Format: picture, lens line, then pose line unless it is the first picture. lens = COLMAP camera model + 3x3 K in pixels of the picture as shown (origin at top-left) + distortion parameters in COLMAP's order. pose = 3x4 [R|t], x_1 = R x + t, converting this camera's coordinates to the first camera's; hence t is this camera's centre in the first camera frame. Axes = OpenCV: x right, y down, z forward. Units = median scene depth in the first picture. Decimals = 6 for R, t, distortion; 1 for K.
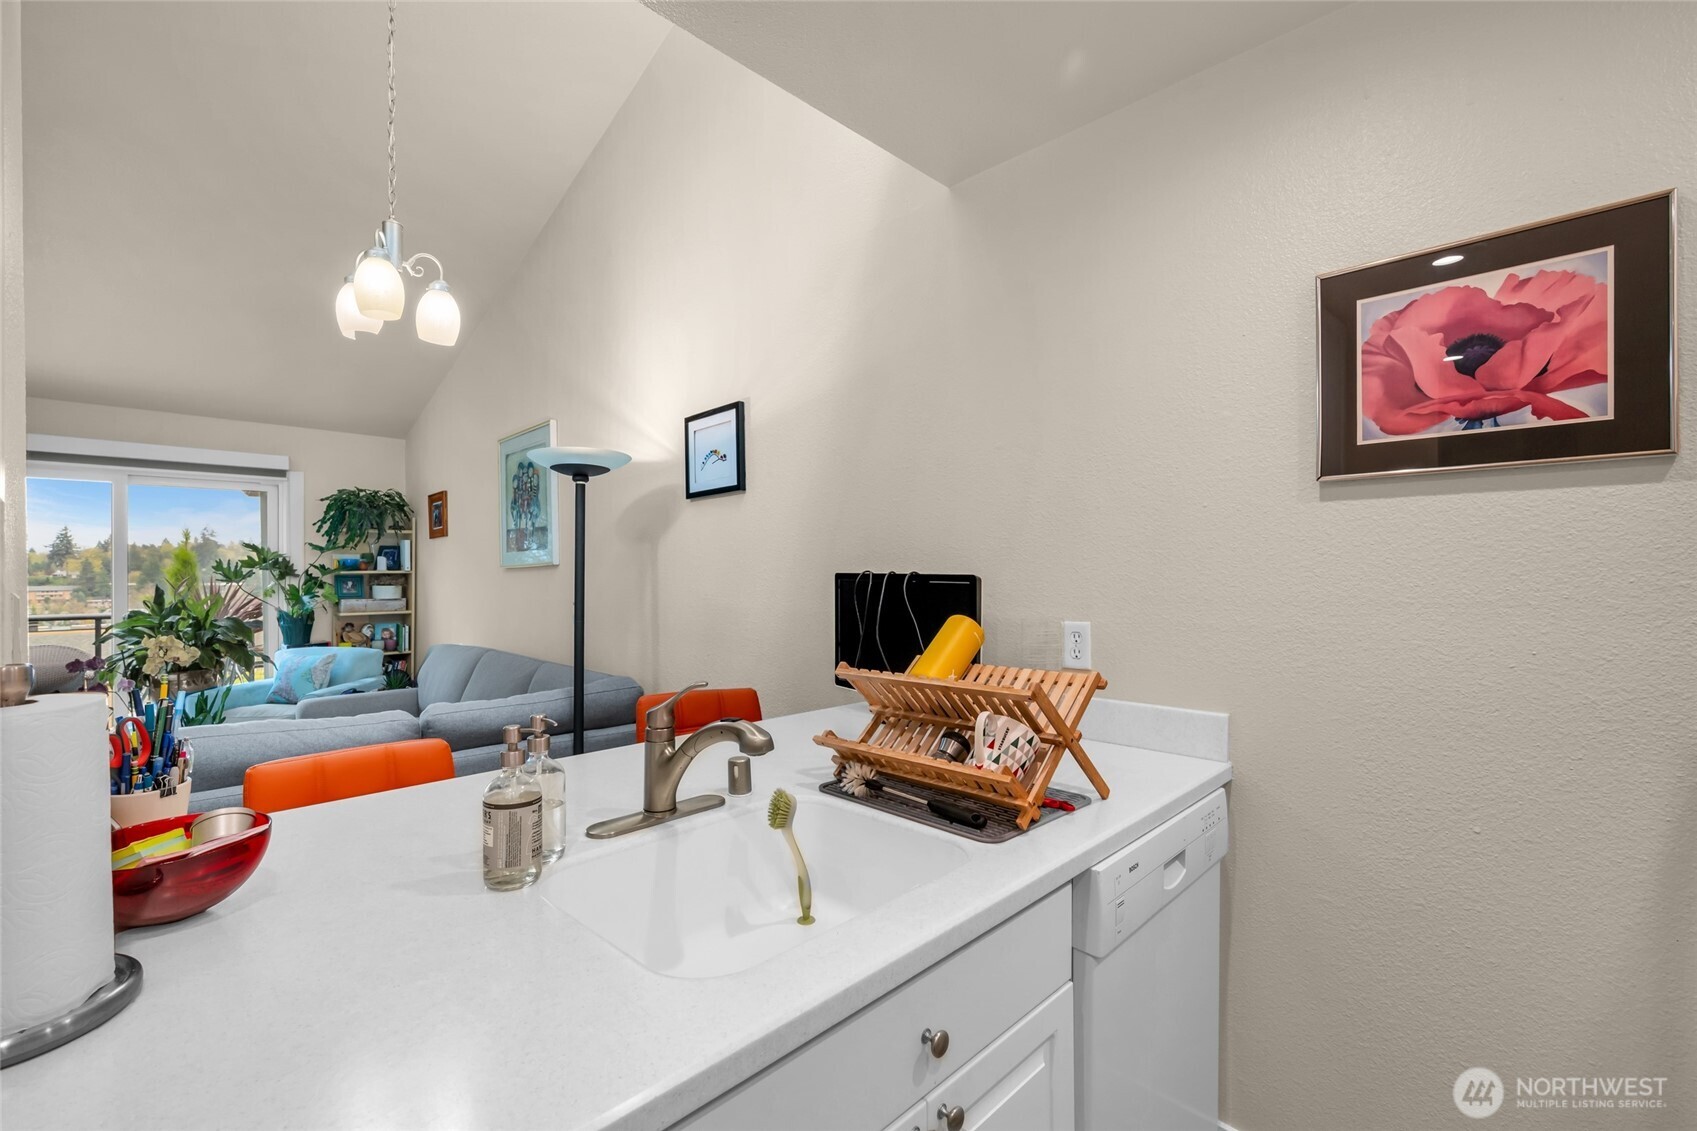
lens RADIAL K [[758.5, 0, 848.5], [0, 758.5, 565.5], [0, 0, 1]] dist [-0.000266, 0.000494]
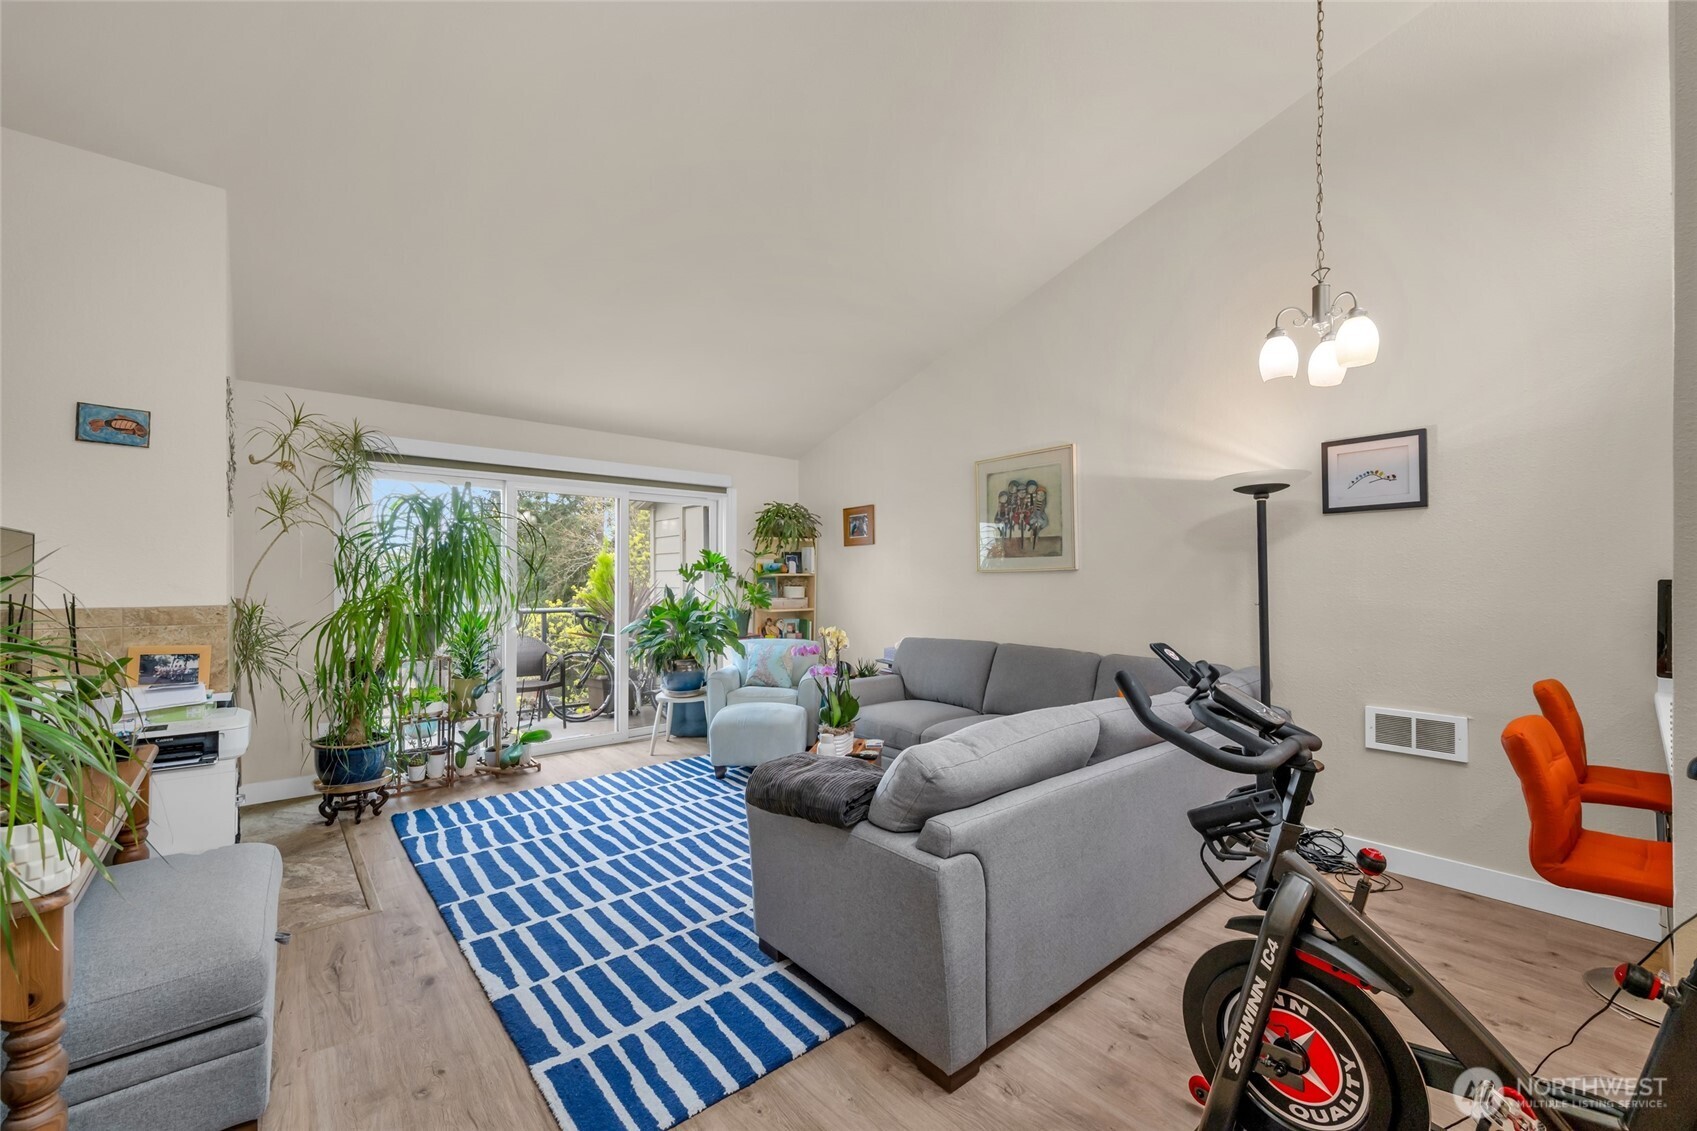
lens RADIAL K [[695.5, 0, 823.2], [0, 695.5, 571.4], [0, 0, 1]] dist [-0.000883, -0.000212]
pose [[0.996782, 0.009657, -0.079571, -1.709988], [-0.009791, 0.999951, -0.001296, 0.016422], [0.079554, 0.002071, 0.996828, -0.200611]]
